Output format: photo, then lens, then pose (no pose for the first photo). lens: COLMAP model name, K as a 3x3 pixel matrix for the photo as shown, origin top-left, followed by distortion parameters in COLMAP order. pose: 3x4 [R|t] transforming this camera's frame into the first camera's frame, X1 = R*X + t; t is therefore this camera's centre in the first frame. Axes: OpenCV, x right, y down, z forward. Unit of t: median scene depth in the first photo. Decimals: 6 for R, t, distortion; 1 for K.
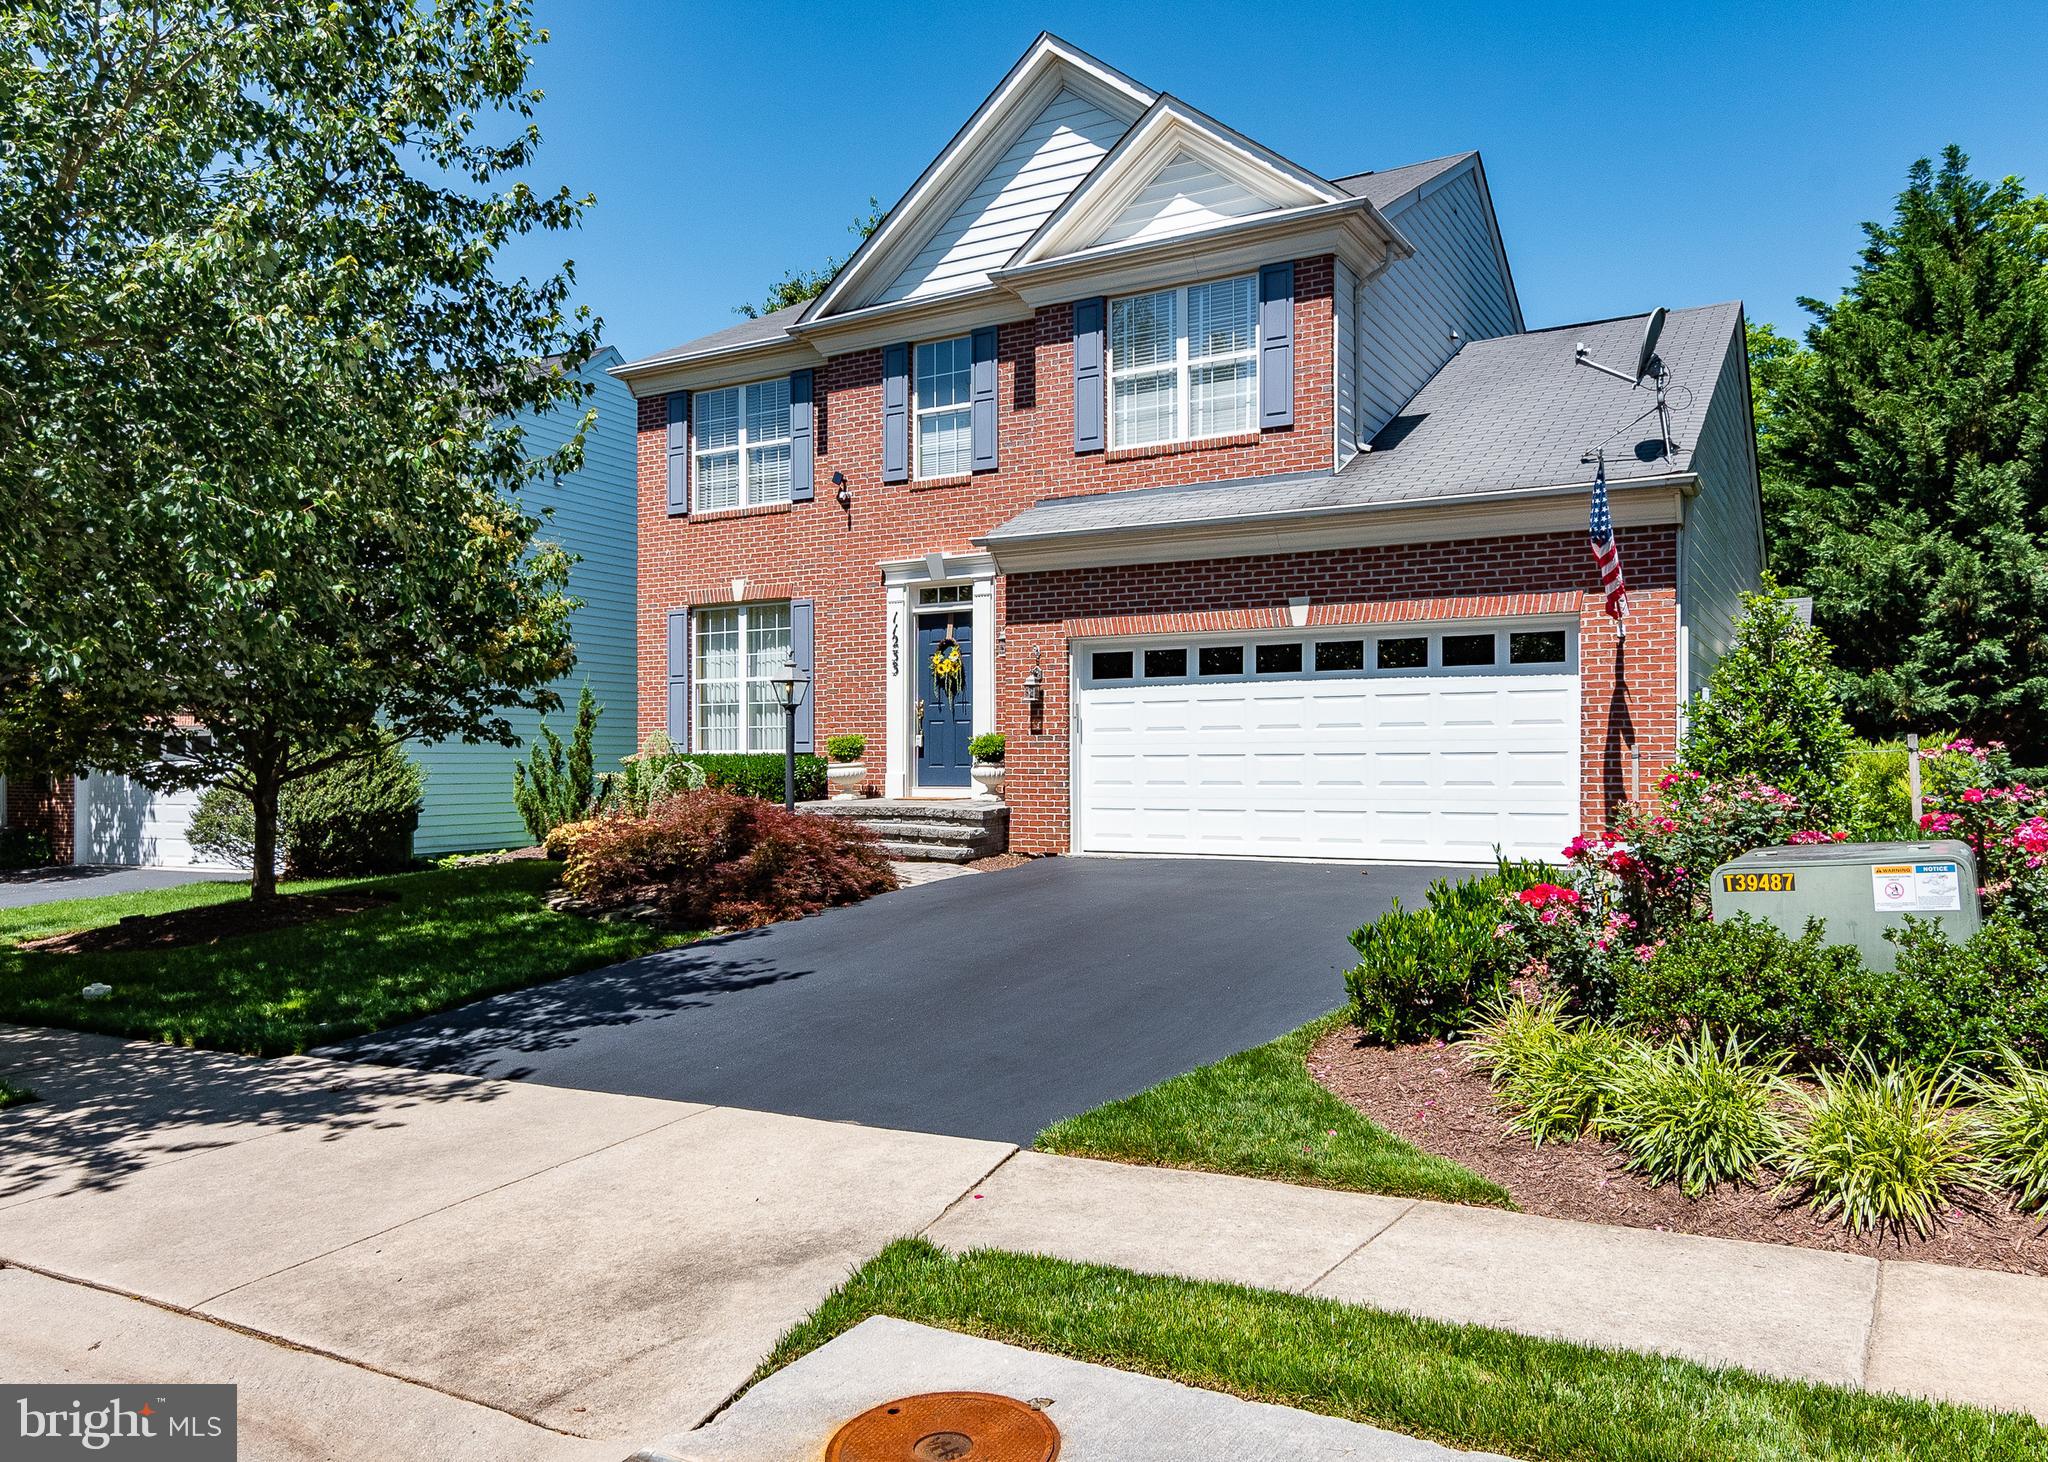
lens RADIAL K [[1448.9, 0, 1023.3], [0, 1448.9, 736.0], [0, 0, 1]] dist [-0.006106, -0.000467]
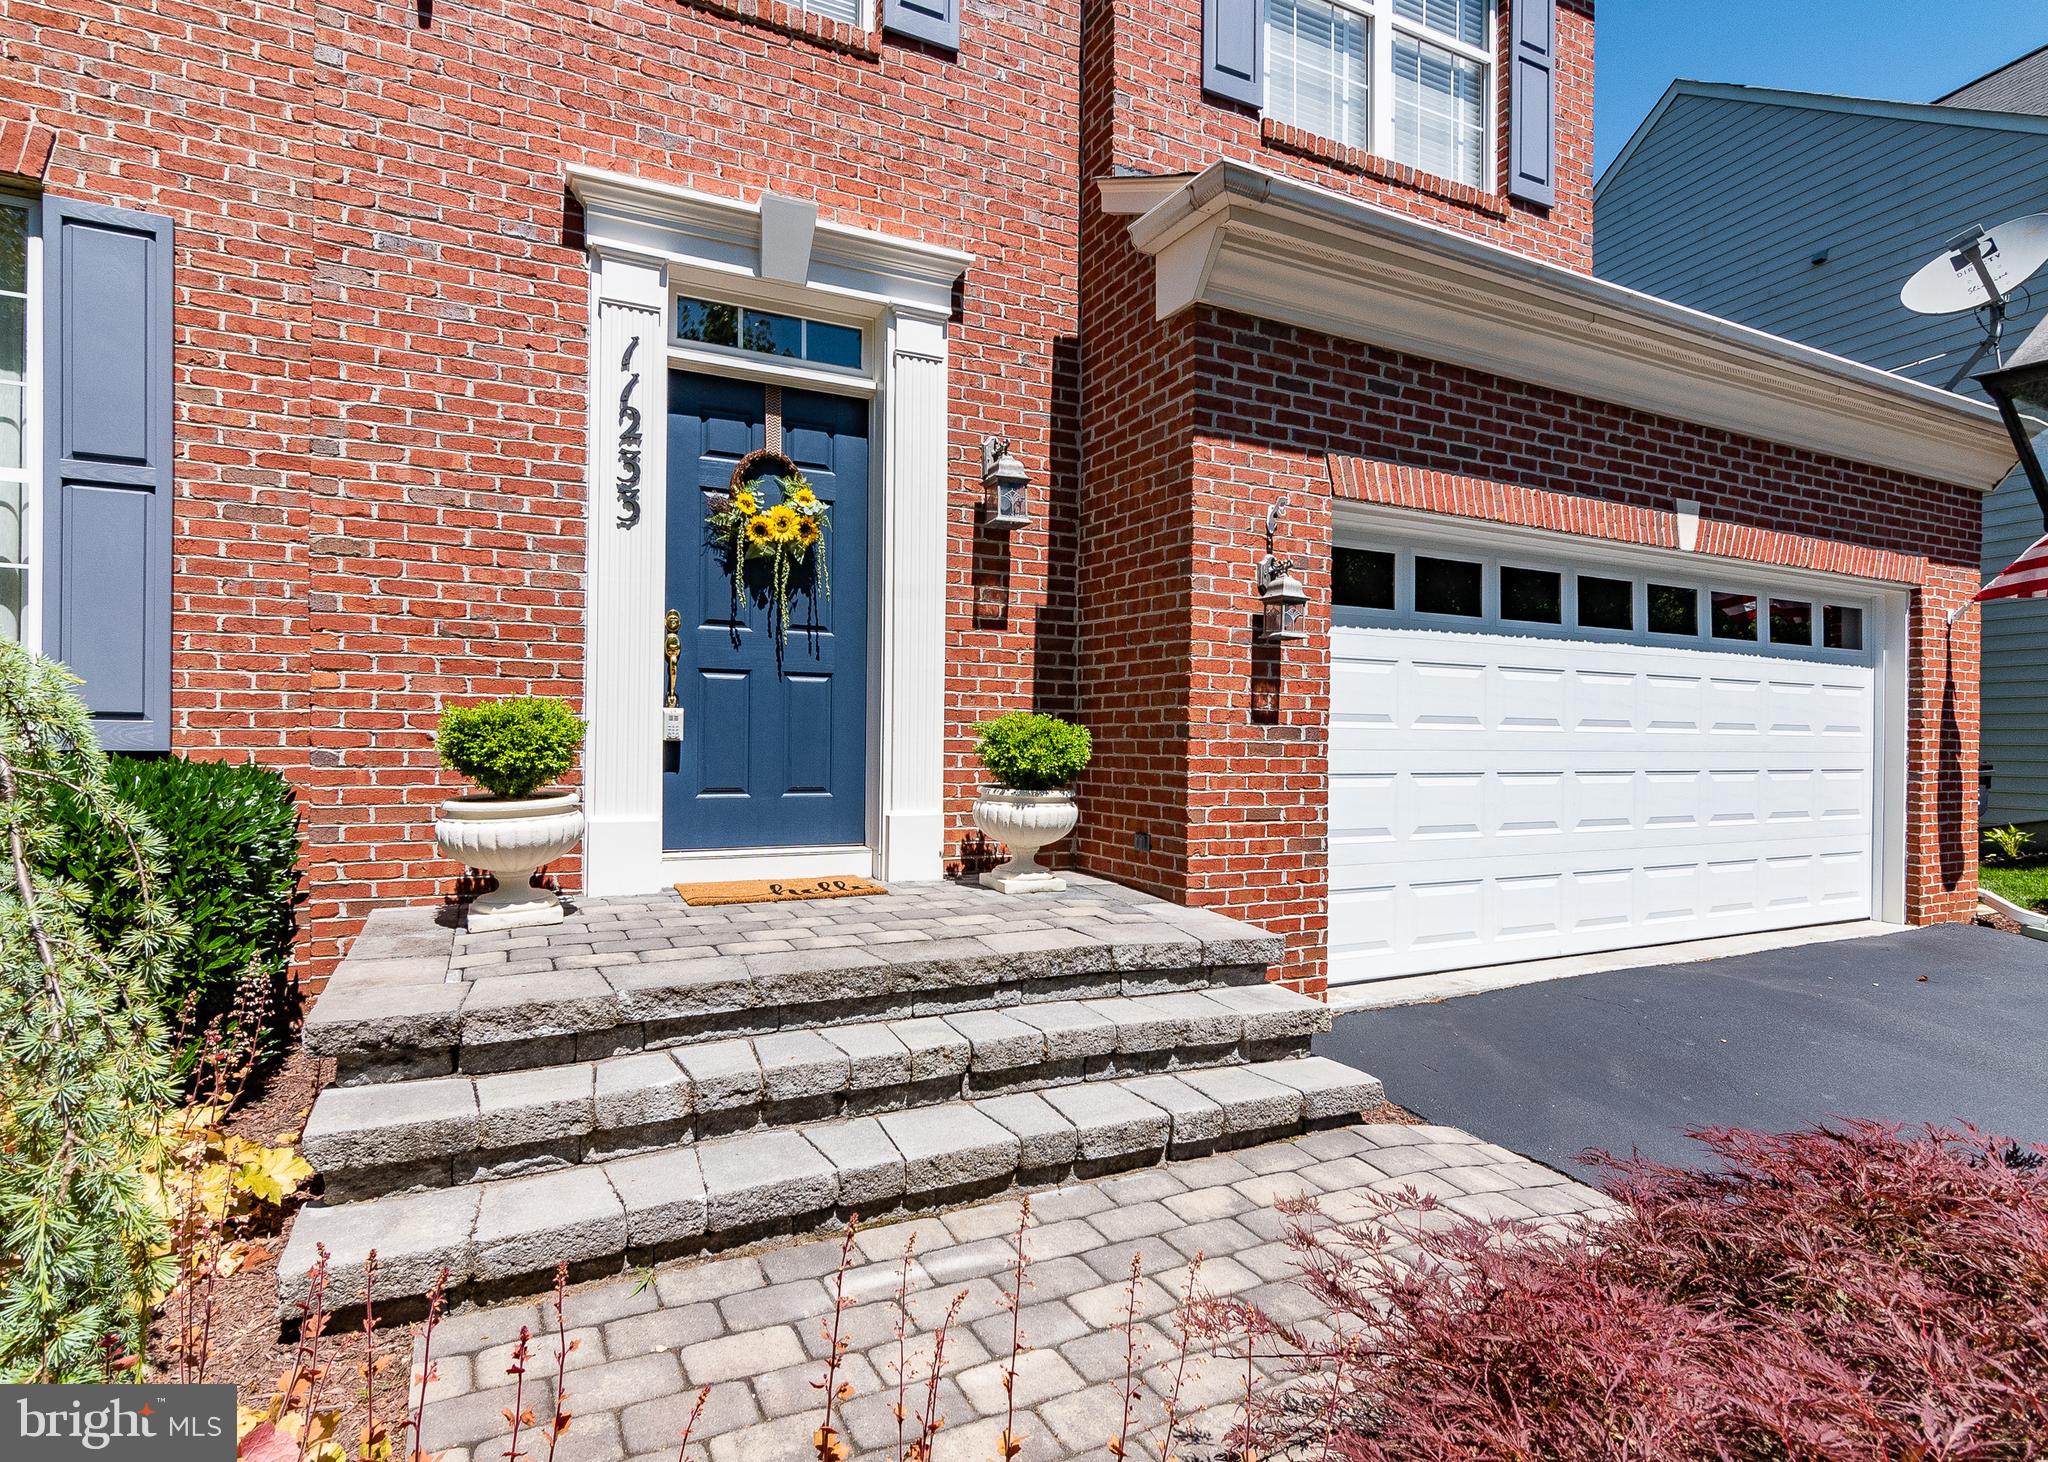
lens RADIAL K [[1069.5, 0, 1024.9], [0, 1069.5, 739.8], [0, 0, 1]] dist [-0.007387, 0.006945]
pose [[0.551441, 0.007058, 0.834184, -0.269055], [-0.031527, 0.999426, 0.012386, 0.001815], [-0.833618, -0.033130, 0.551347, 0.866428]]
